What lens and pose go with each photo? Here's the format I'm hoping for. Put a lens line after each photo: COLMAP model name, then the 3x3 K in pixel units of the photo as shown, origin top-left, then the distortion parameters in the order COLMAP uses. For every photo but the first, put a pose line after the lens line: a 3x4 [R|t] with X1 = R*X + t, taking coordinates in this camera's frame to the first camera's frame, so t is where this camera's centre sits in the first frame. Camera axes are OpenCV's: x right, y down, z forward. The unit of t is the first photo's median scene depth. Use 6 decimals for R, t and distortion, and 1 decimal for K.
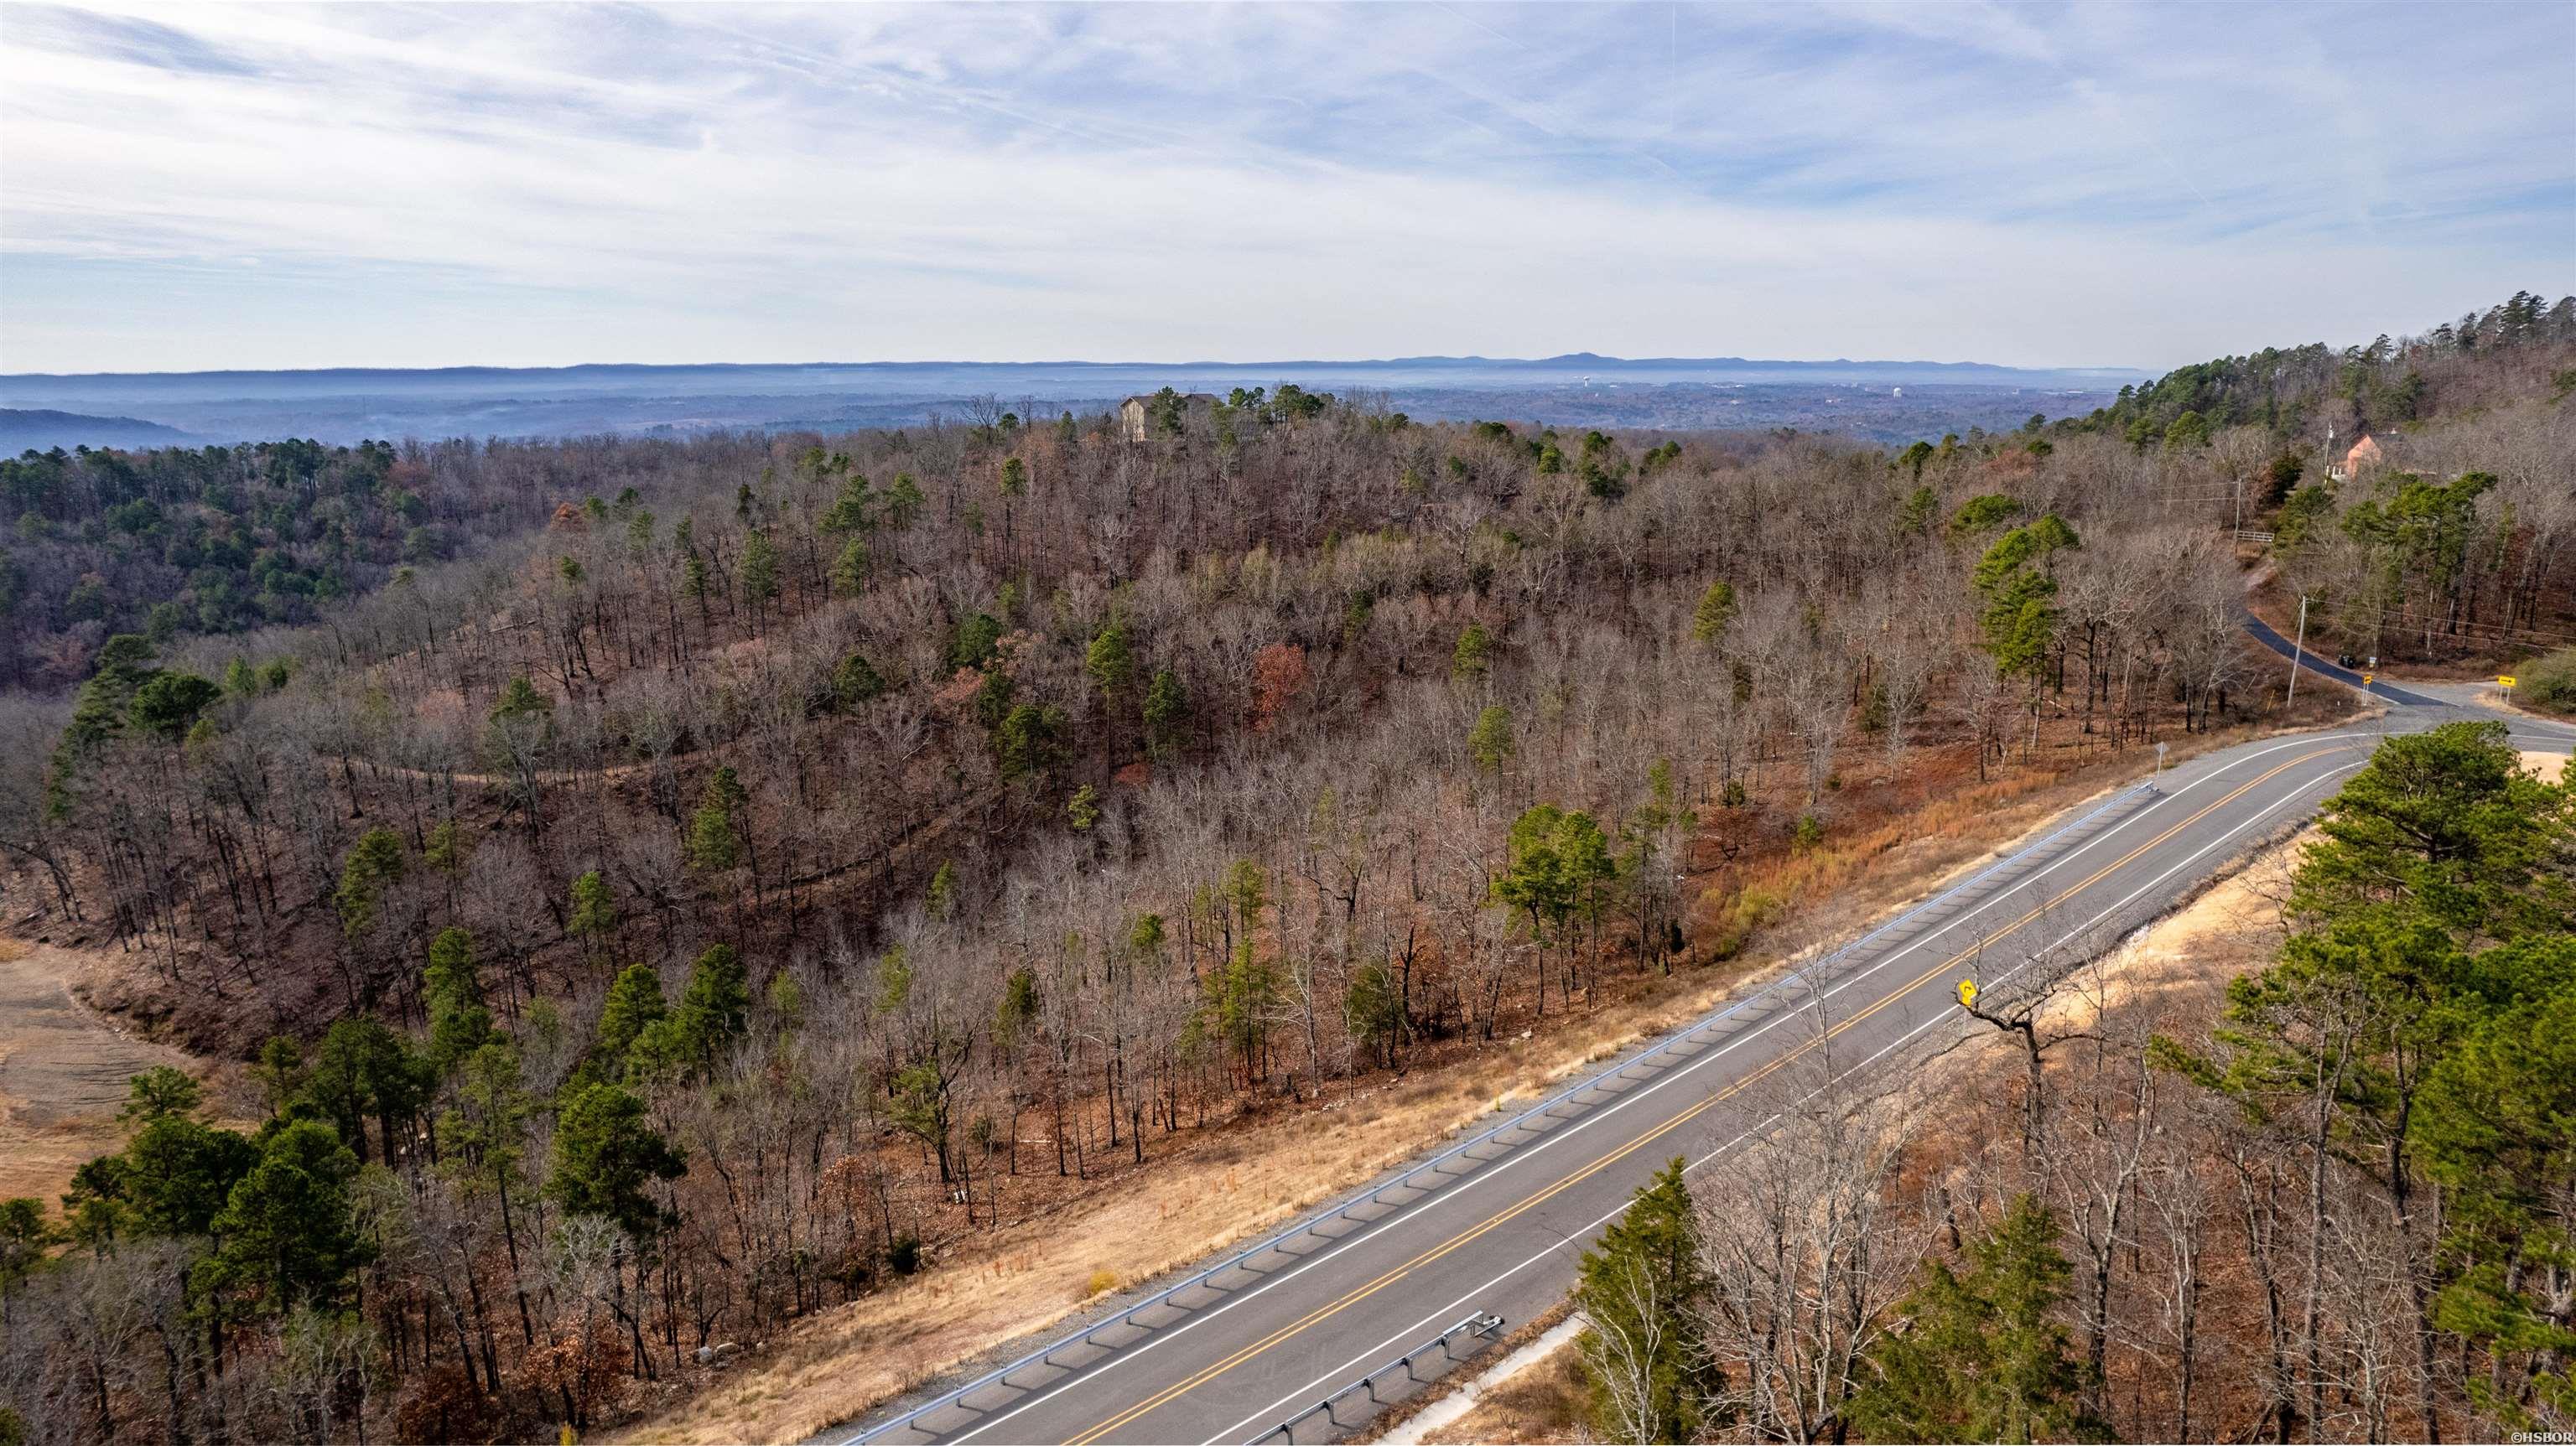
lens RADIAL K [[1640.2, 0, 1288.0], [0, 1640.2, 723.0], [0, 0, 1]] dist [-0.059885, 0.055490]
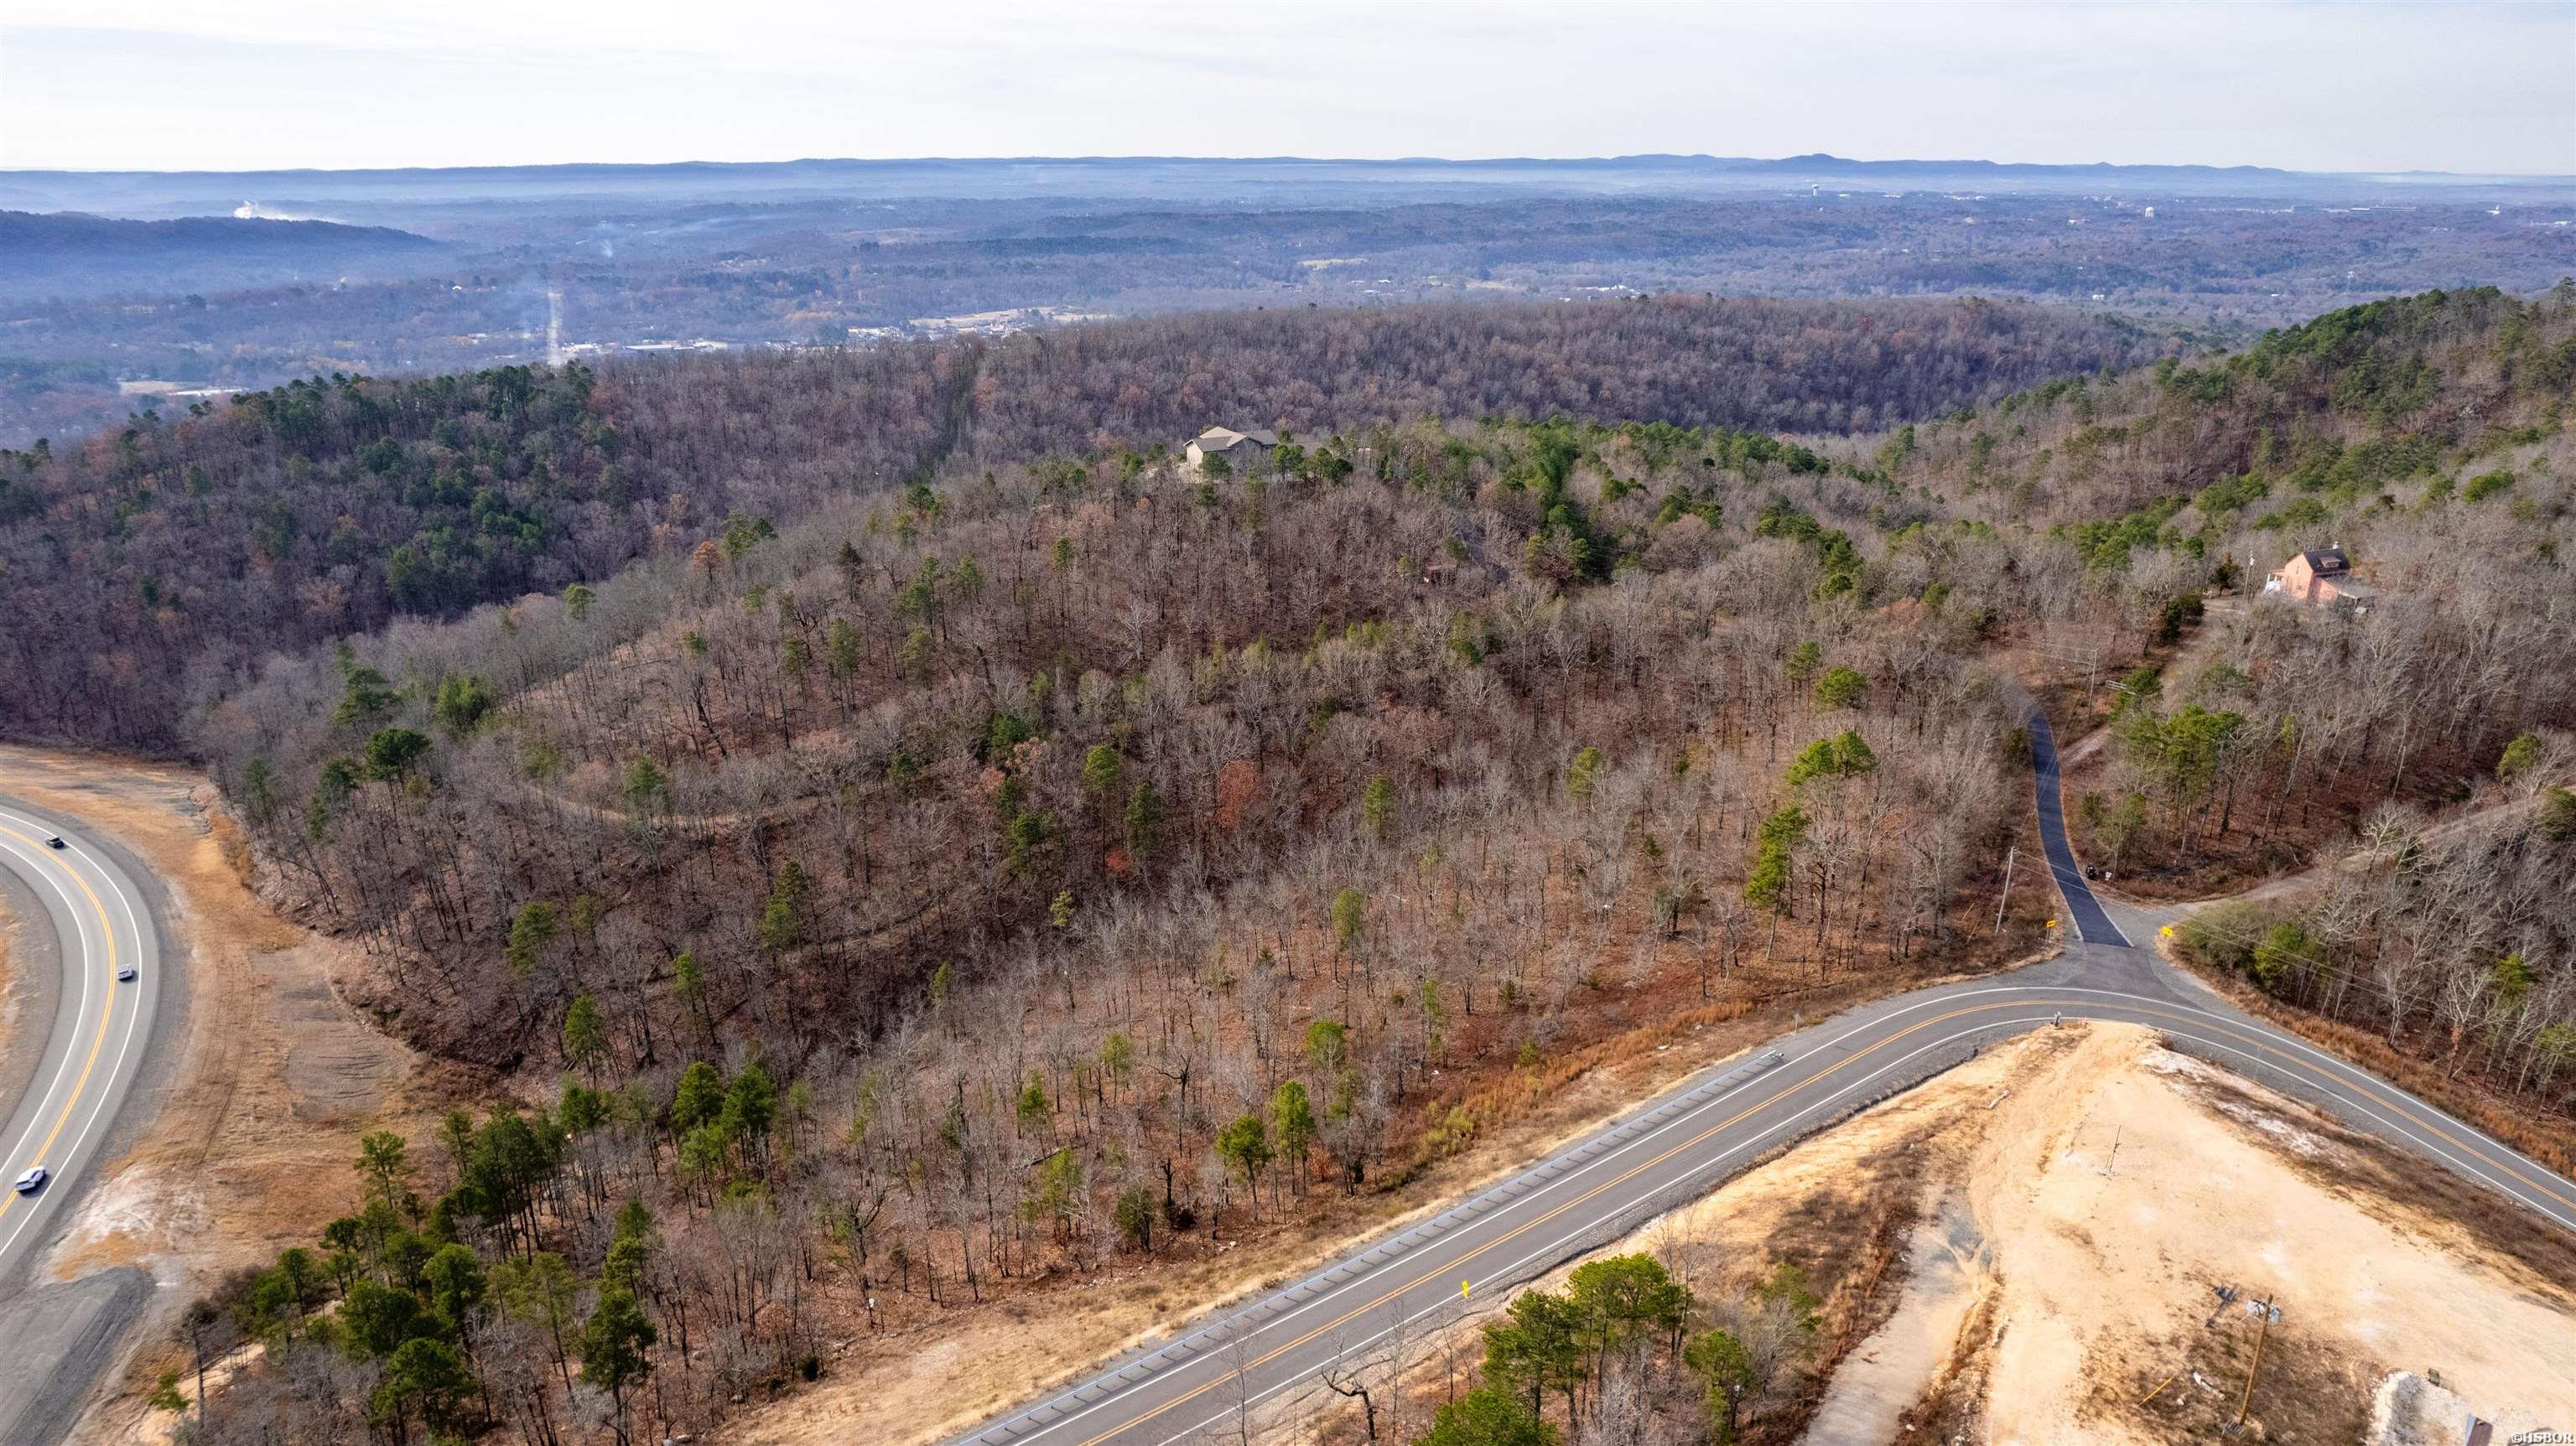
lens RADIAL K [[1646.7, 0, 1288.0], [0, 1646.7, 723.0], [0, 0, 1]] dist [-0.088092, 0.082380]
pose [[0.992198, 0.045788, -0.115961, 0.176618], [-0.031997, 0.992485, 0.118111, -0.229933], [0.120497, -0.113479, 0.986206, -0.196122]]
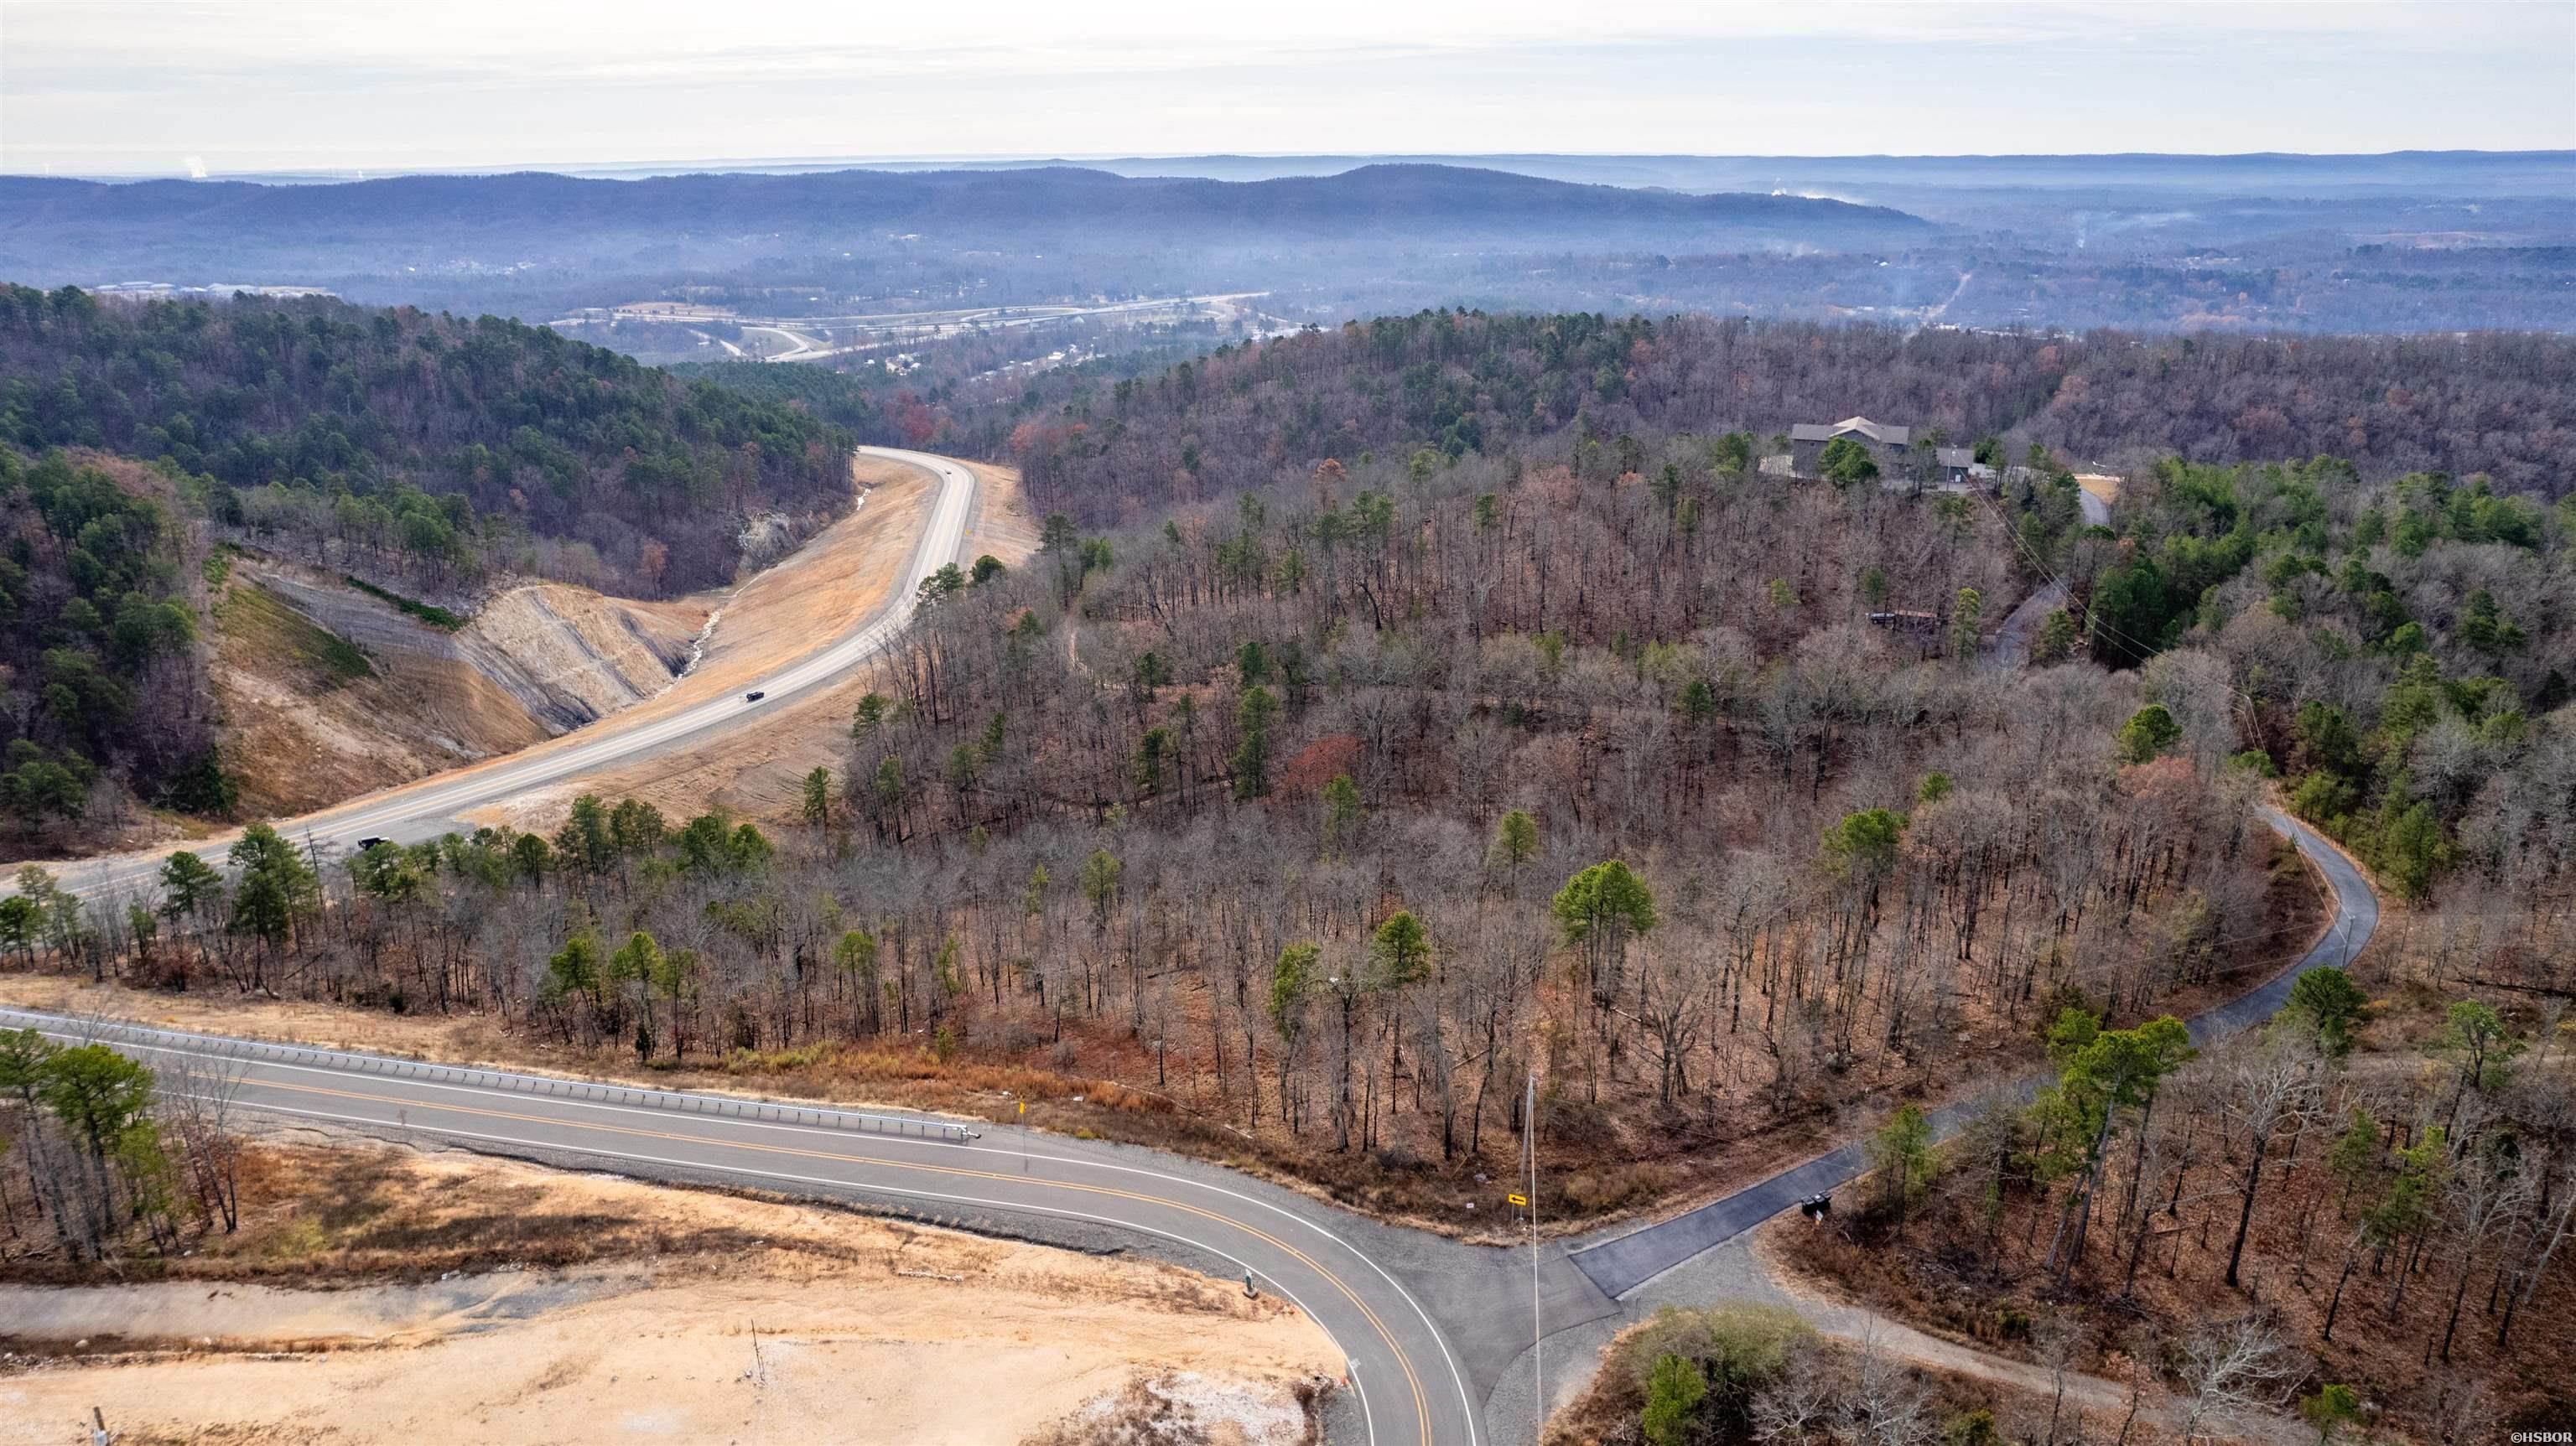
lens RADIAL K [[1646.7, 0, 1288.0], [0, 1646.7, 723.0], [0, 0, 1]] dist [-0.088092, 0.082380]
pose [[0.556758, 0.277401, -0.782987, 0.878062], [-0.177181, 0.960558, 0.214323, -0.299991], [0.811558, 0.019405, 0.583949, 0.339111]]
